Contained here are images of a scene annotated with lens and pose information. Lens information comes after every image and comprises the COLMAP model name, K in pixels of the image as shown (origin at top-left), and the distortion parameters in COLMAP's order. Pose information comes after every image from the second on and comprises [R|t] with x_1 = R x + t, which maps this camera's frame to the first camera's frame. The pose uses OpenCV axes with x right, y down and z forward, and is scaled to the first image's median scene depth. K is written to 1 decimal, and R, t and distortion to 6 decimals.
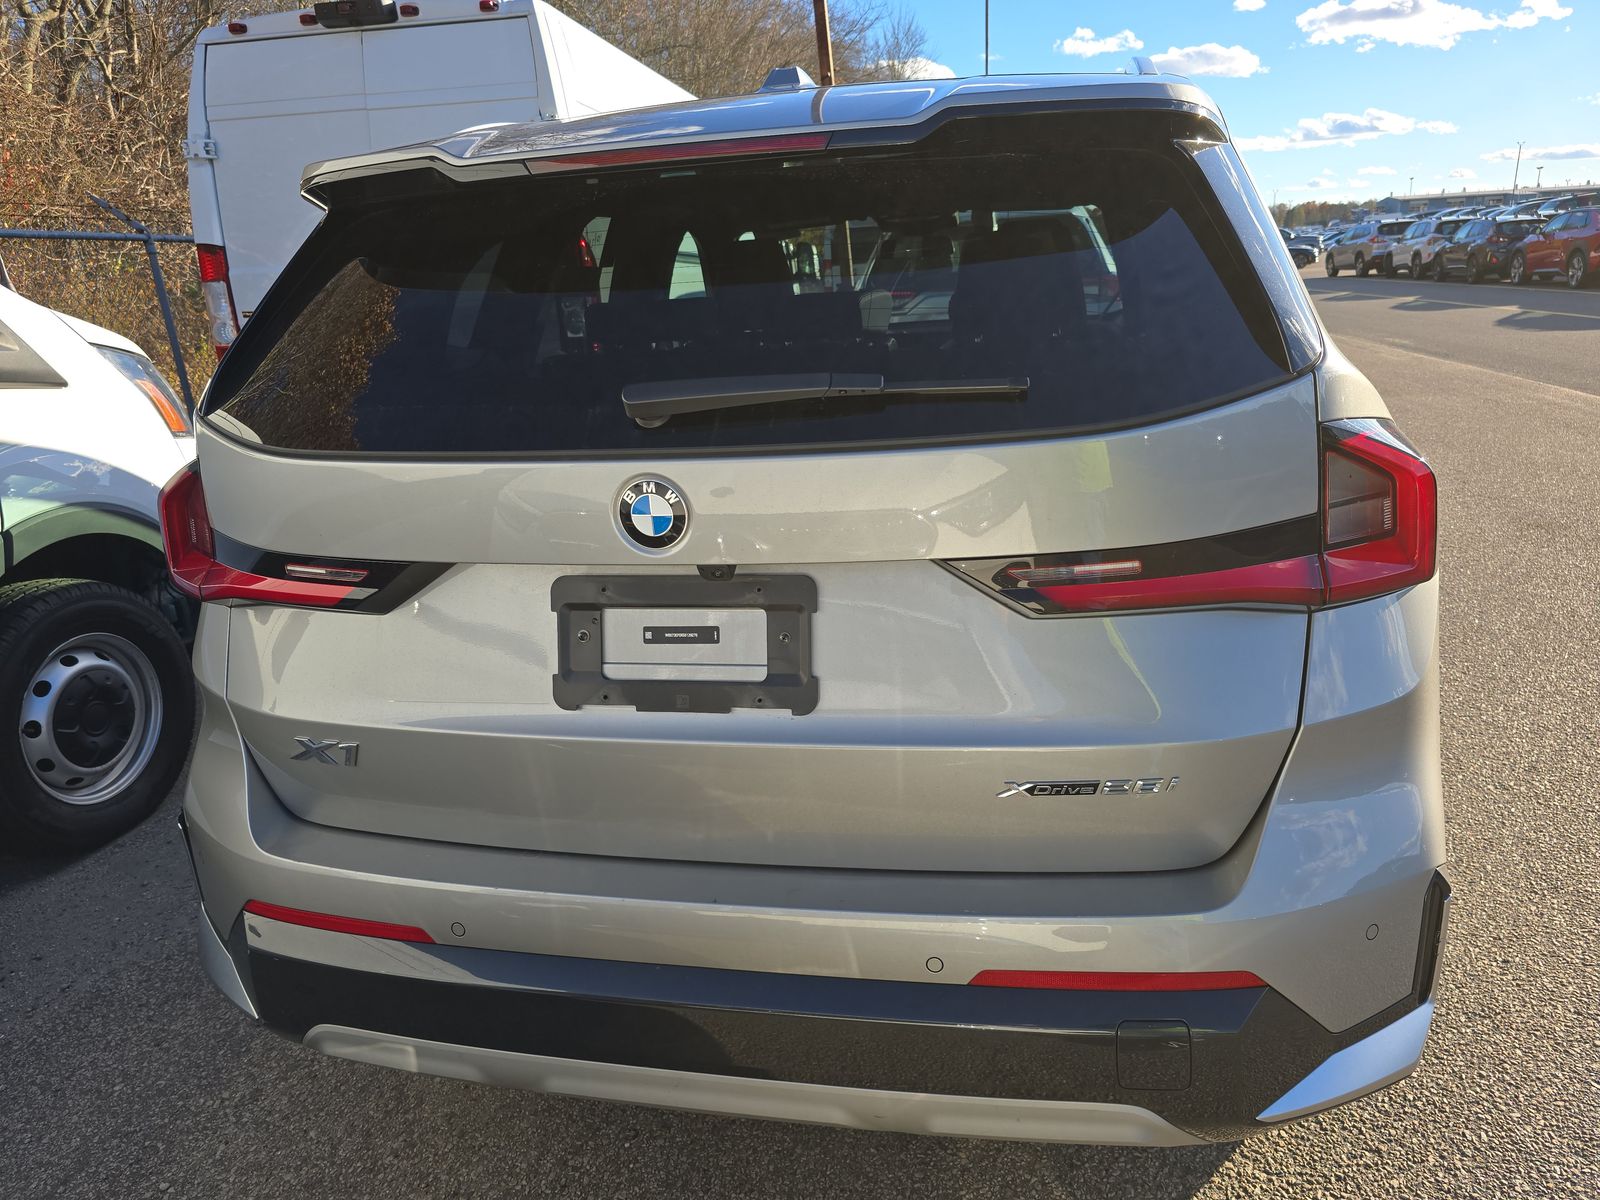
lens RADIAL K [[1093.4, 0, 794.9], [0, 1093.4, 601.3], [0, 0, 1]] dist [-0.001604, -0.006527]
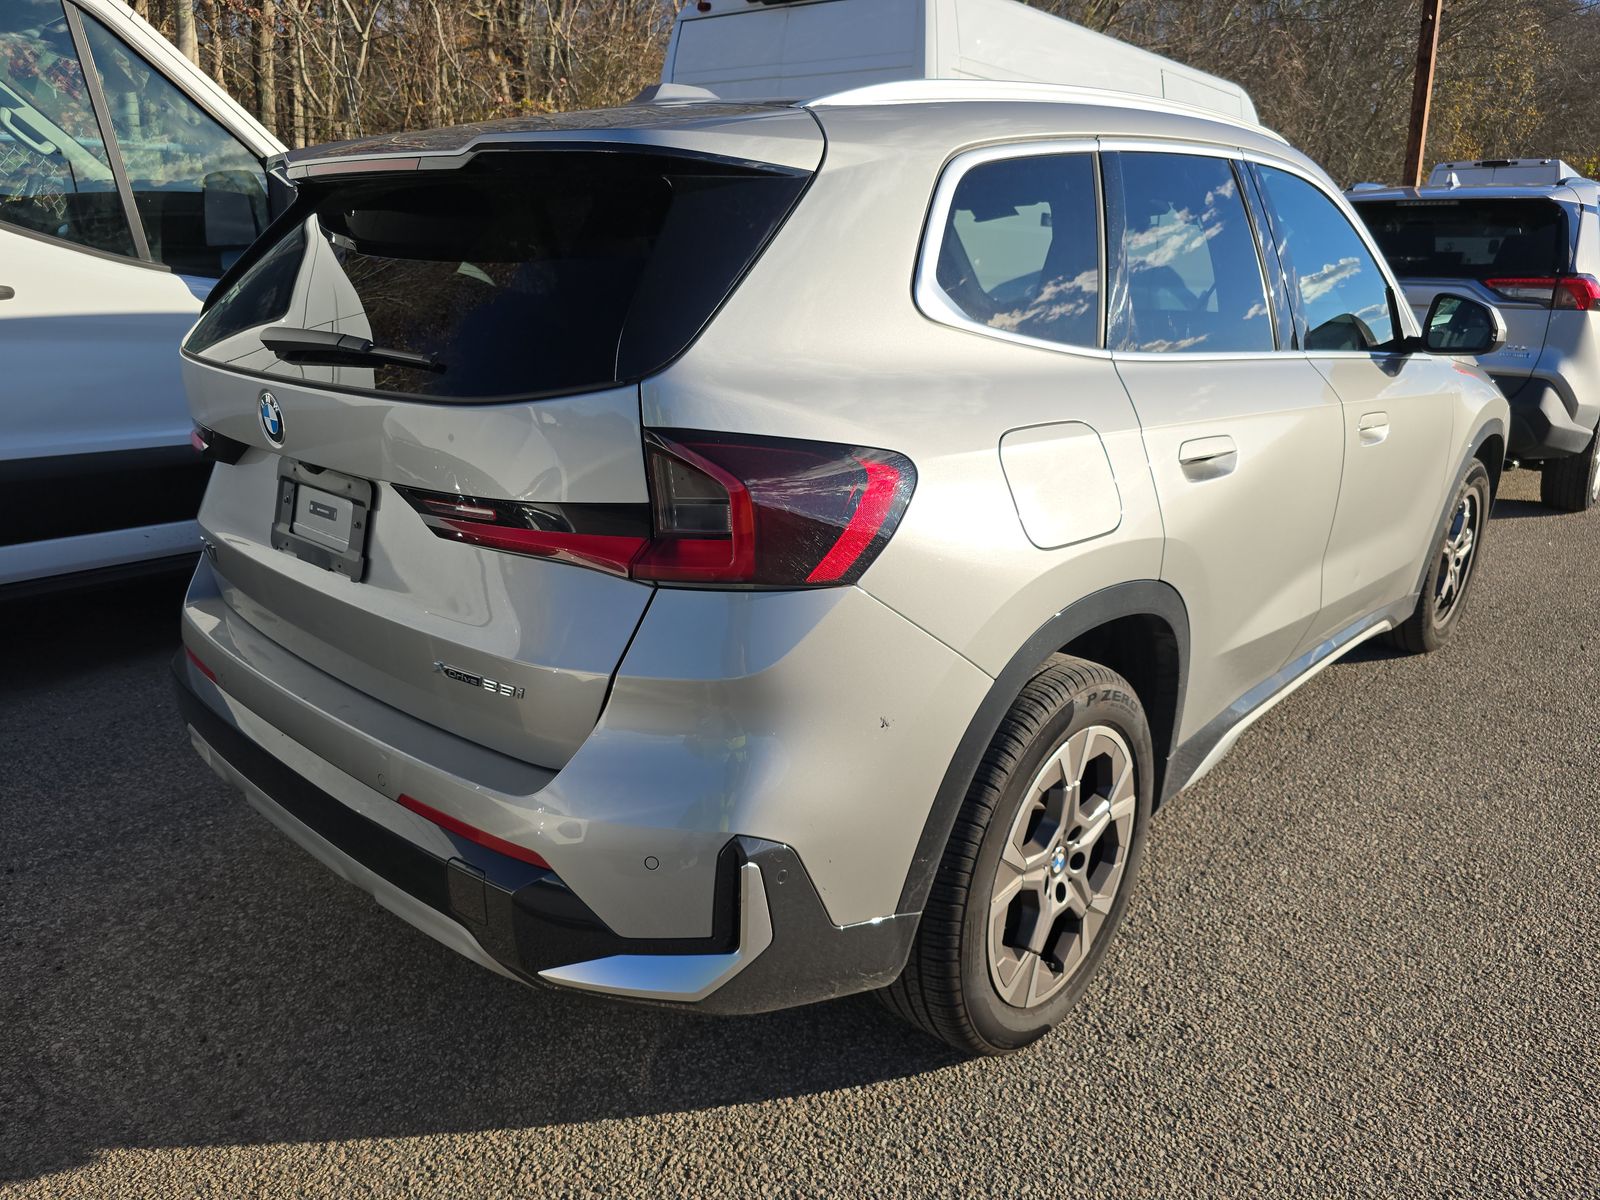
lens RADIAL K [[1093.4, 0, 797.8], [0, 1093.4, 606.5], [0, 0, 1]] dist [-0.001604, -0.006527]
pose [[0.866534, 0.226512, -0.444759, 1.109413], [-0.206896, 0.973940, 0.092921, -0.109227], [0.454216, 0.011500, 0.890817, 0.013391]]
